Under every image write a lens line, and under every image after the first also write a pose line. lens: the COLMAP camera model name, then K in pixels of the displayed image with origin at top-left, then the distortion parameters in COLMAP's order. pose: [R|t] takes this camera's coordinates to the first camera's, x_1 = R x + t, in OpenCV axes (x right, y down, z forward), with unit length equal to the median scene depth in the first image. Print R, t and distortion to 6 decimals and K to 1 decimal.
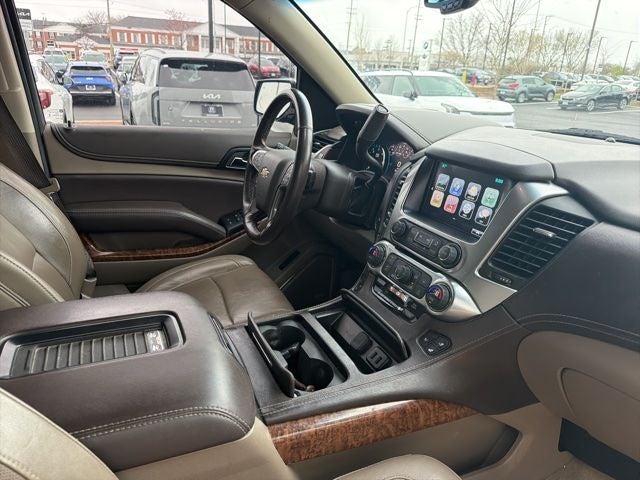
lens RADIAL K [[468.9, 0, 320.0], [0, 468.9, 240.0], [0, 0, 1]] dist [-0.006767, -0.002941]
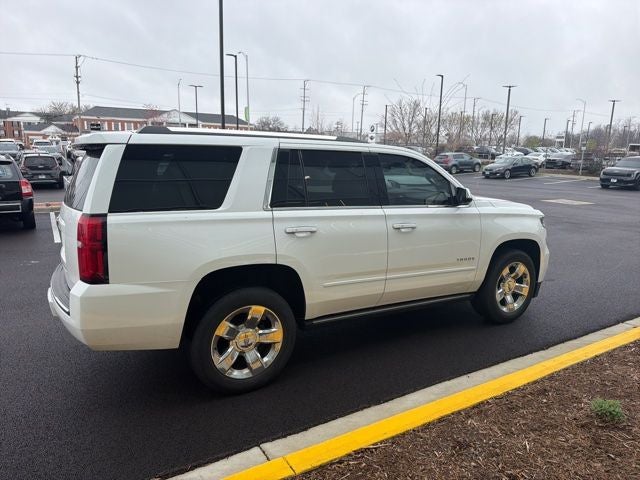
lens RADIAL K [[481.1, 0, 307.5], [0, 481.1, 242.1], [0, 0, 1]] dist [0.005748, -0.000989]
pose [[0.996562, -0.043678, 0.070396, -0.861894], [0.053851, 0.987250, -0.149790, 0.917102], [-0.062955, 0.153066, 0.986209, -3.447937]]
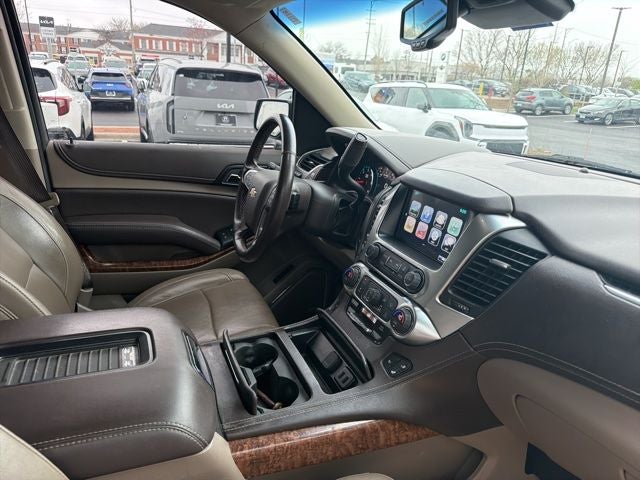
lens RADIAL K [[468.4, 0, 323.1], [0, 468.4, 239.4], [0, 0, 1]] dist [-0.001993, -0.006908]
pose [[0.999427, 0.023650, -0.024234, 0.058237], [-0.024075, 0.999559, -0.017385, -0.022642], [0.023812, 0.017959, 0.999555, -0.029416]]
